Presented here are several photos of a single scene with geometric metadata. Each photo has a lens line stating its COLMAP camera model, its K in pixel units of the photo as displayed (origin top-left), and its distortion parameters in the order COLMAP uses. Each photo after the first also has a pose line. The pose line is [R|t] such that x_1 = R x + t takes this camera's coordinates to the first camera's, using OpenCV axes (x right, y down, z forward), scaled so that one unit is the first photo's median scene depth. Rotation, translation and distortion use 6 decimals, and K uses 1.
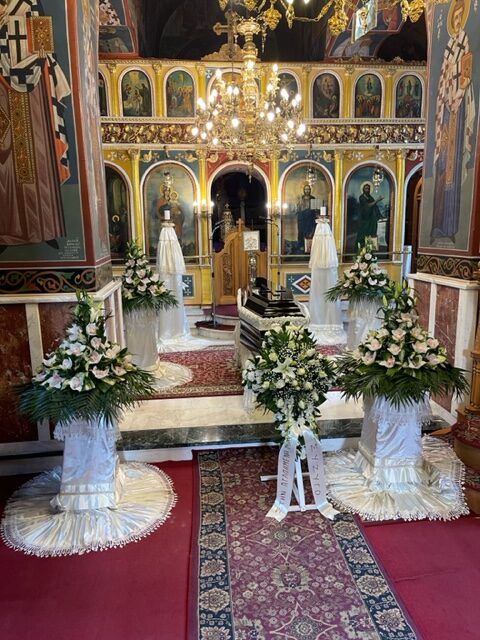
lens RADIAL K [[479.6, 0, 238.6], [0, 479.6, 324.2], [0, 0, 1]] dist [0.083862, -0.109902]
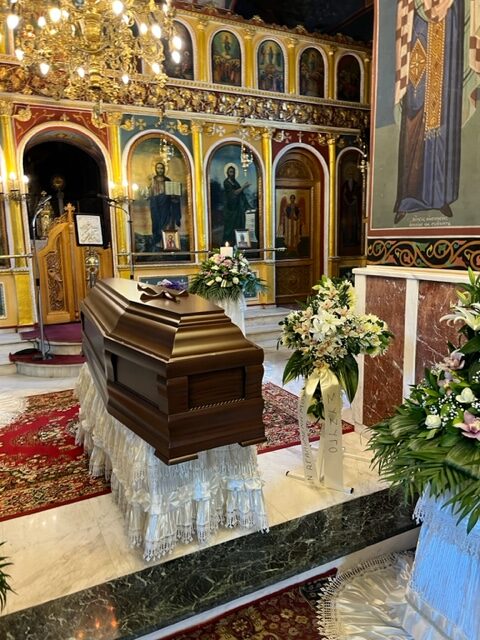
lens RADIAL K [[480.9, 0, 242.2], [0, 480.9, 318.1], [0, 0, 1]] dist [0.050734, -0.062462]
pose [[0.928409, -0.061464, 0.366441, -0.035842], [0.071623, 0.997331, -0.014179, -0.021468], [-0.364592, 0.039409, 0.930333, 0.261305]]
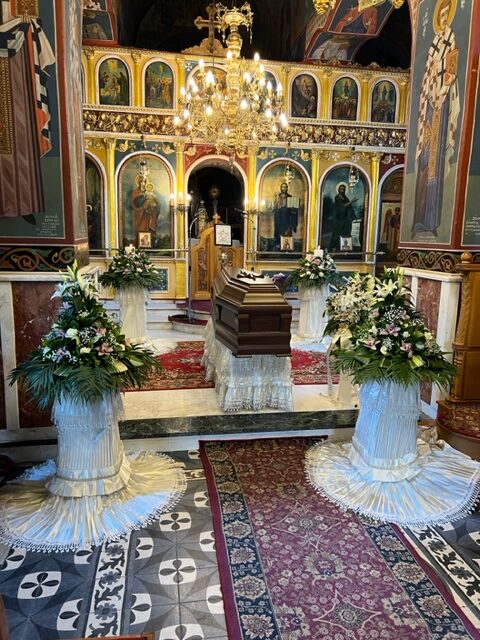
lens RADIAL K [[480.9, 0, 242.2], [0, 480.9, 318.1], [0, 0, 1]] dist [0.050734, -0.062462]
pose [[0.996752, 0.021871, 0.077506, -0.017980], [-0.020276, 0.999567, -0.021316, 0.017128], [-0.077939, 0.019676, 0.996764, 0.014444]]
